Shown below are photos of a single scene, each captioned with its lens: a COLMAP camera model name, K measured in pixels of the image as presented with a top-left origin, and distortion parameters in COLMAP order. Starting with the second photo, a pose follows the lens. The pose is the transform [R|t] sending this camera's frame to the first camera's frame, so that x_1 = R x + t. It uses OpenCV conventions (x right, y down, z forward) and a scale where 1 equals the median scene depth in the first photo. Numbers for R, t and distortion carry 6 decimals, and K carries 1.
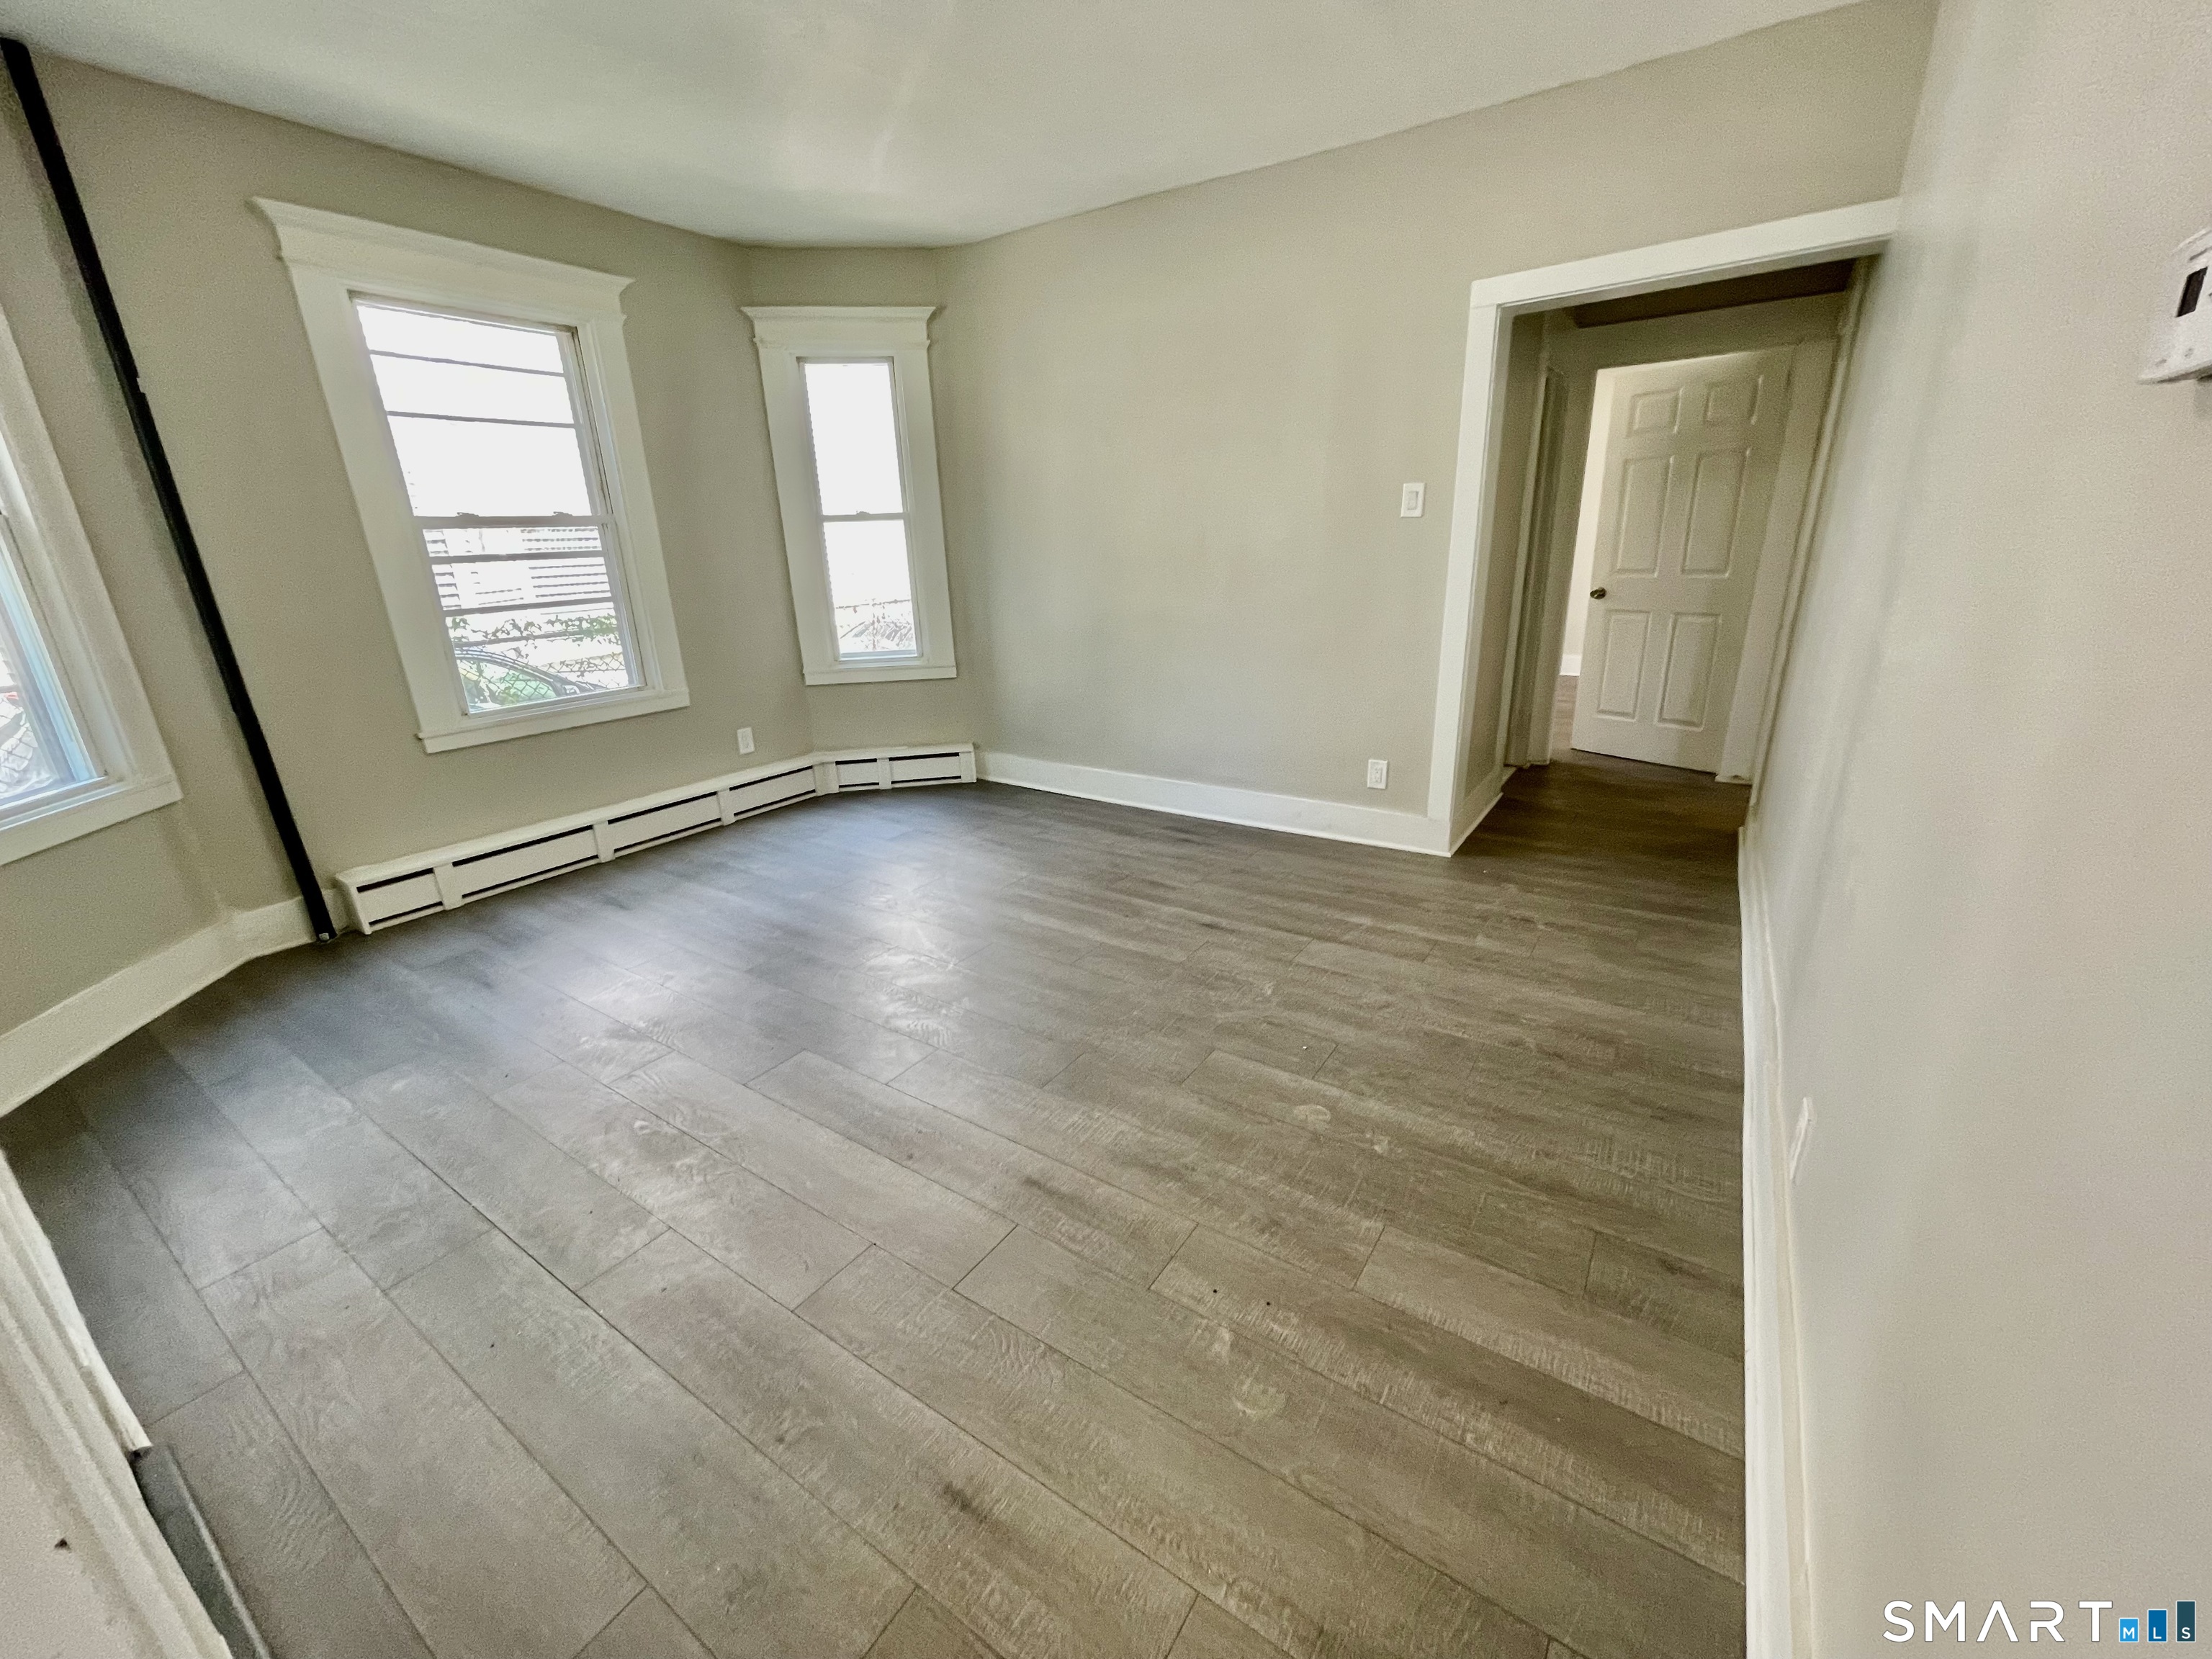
lens RADIAL K [[896.6, 0, 1096.5], [0, 896.6, 839.4], [0, 0, 1]] dist [-0.001452, 0.000274]
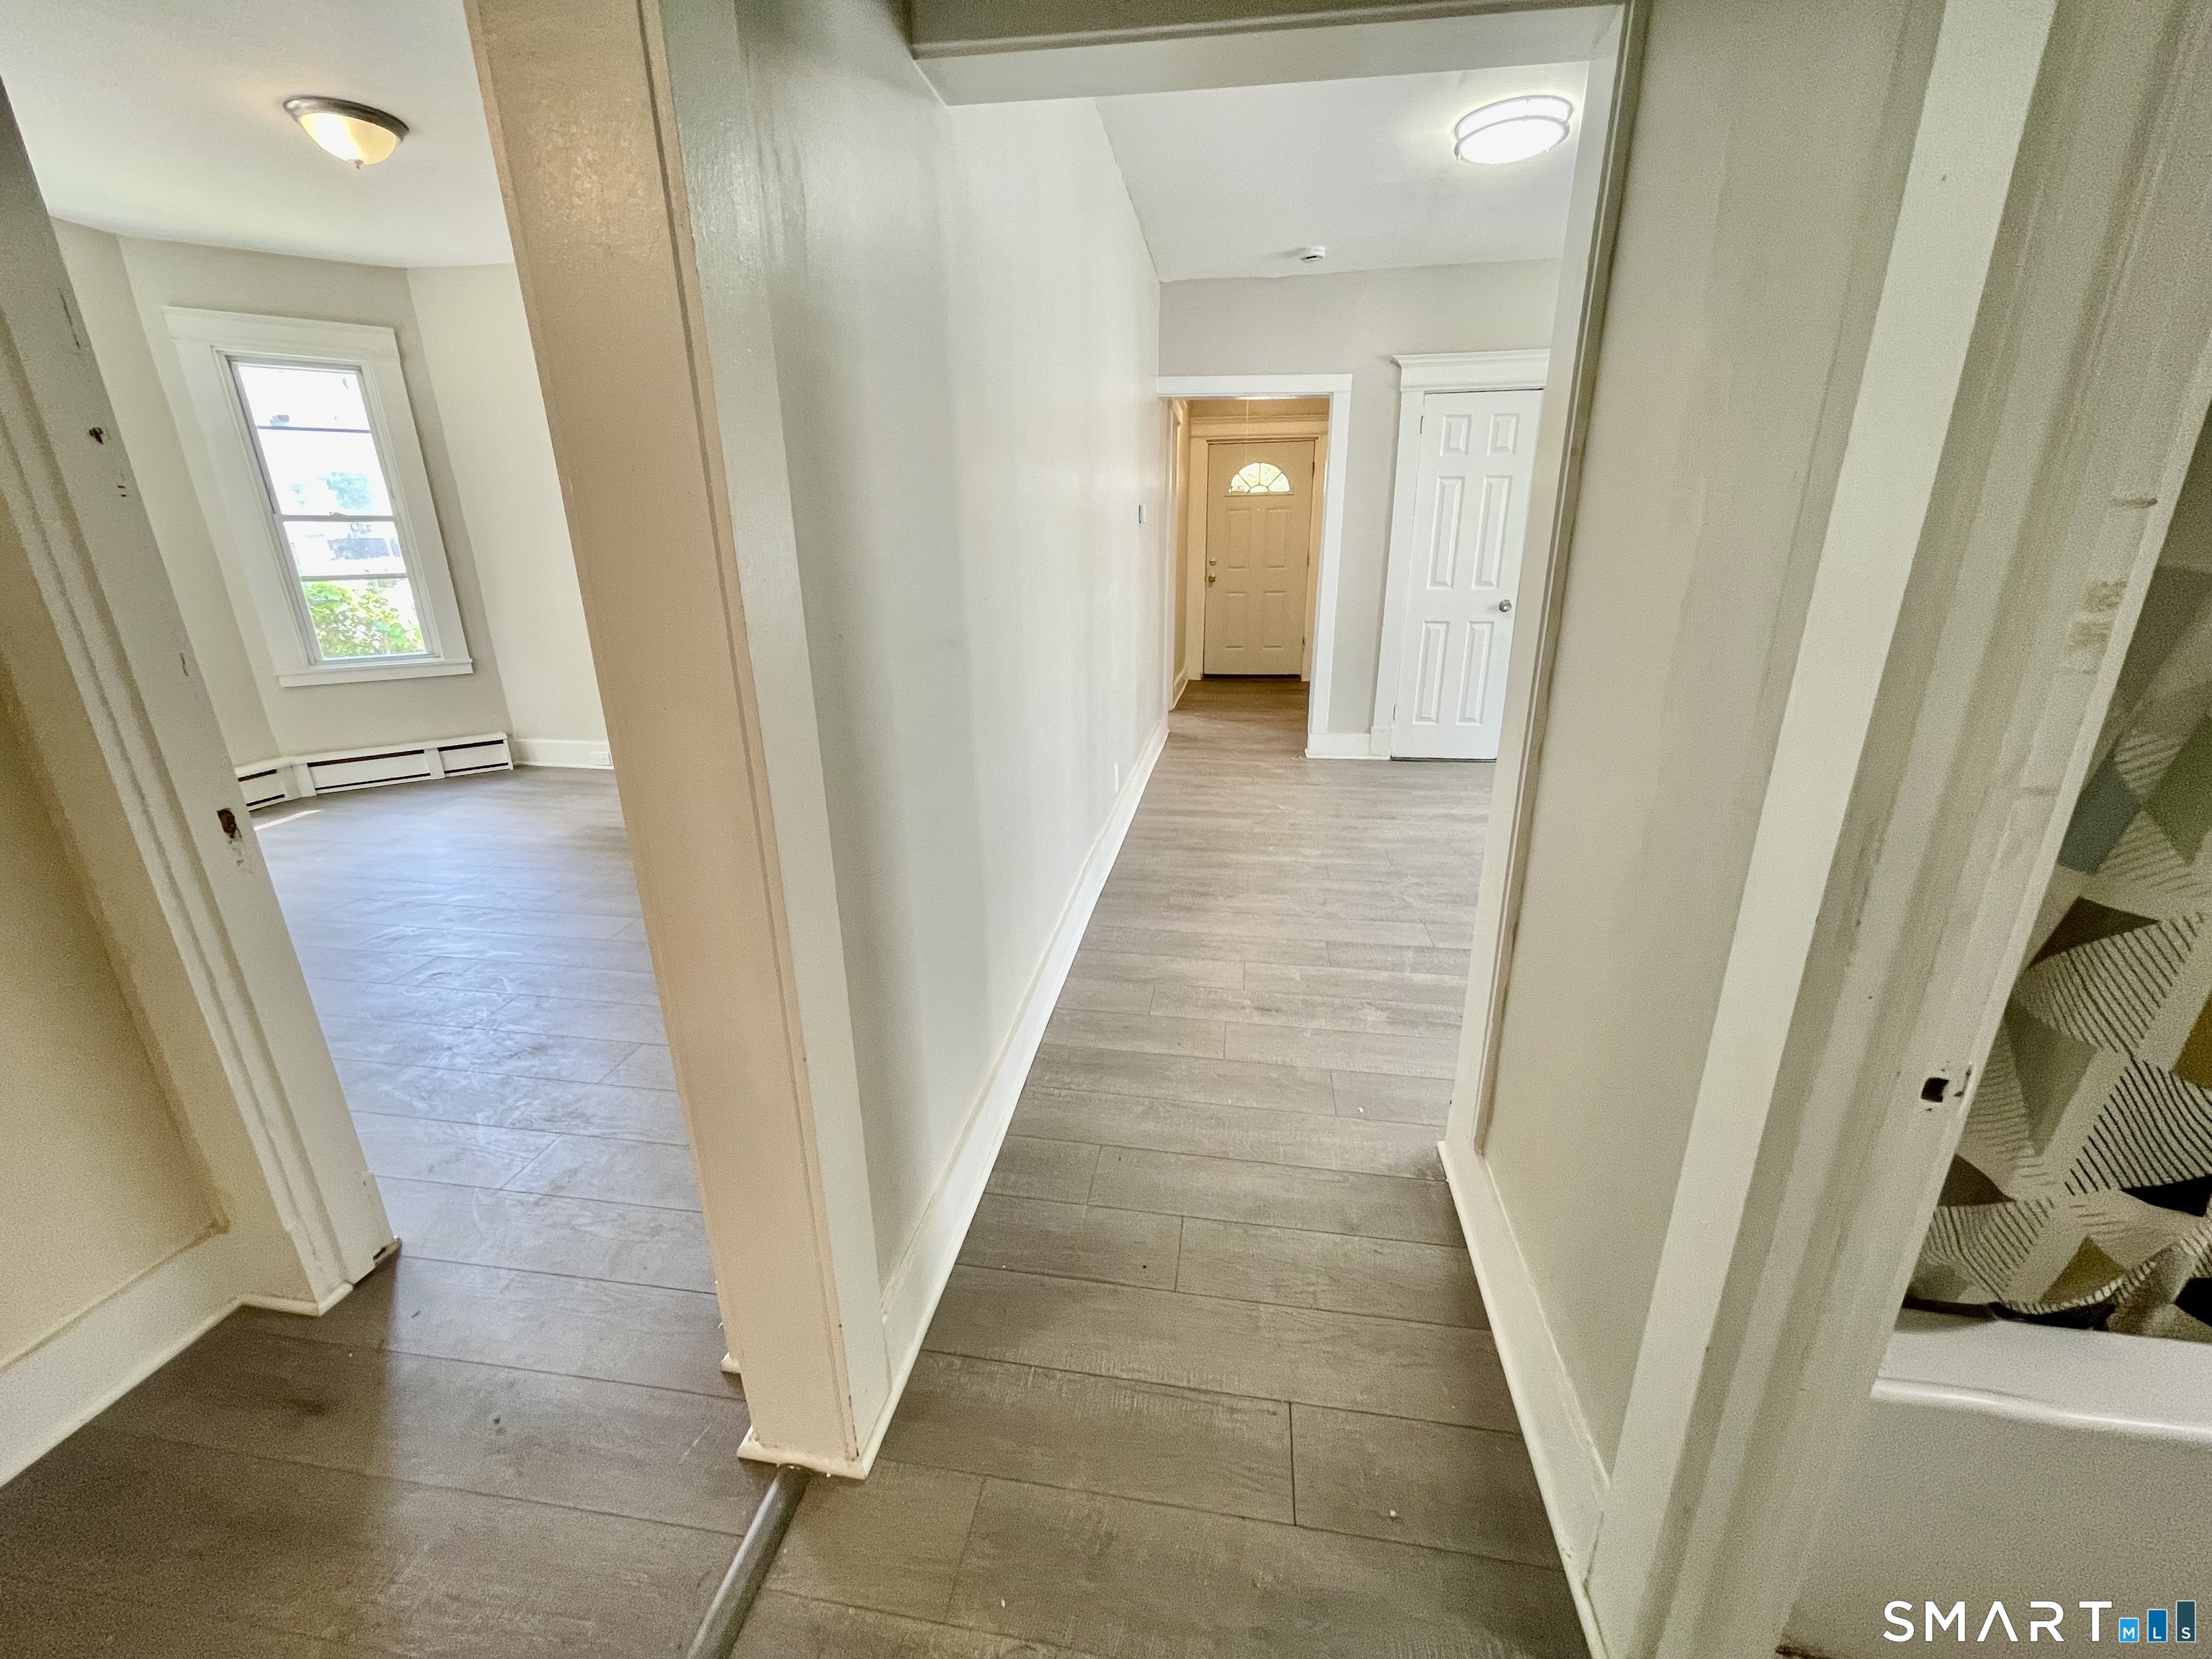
lens RADIAL K [[895.3, 0, 1100.5], [0, 895.3, 837.2], [0, 0, 1]] dist [-0.000807, 0.000538]
pose [[-0.905206, 0.179239, -0.385325, 0.835796], [-0.092831, 0.801411, 0.590866, -0.480917], [0.414710, 0.570626, -0.708803, 1.314820]]
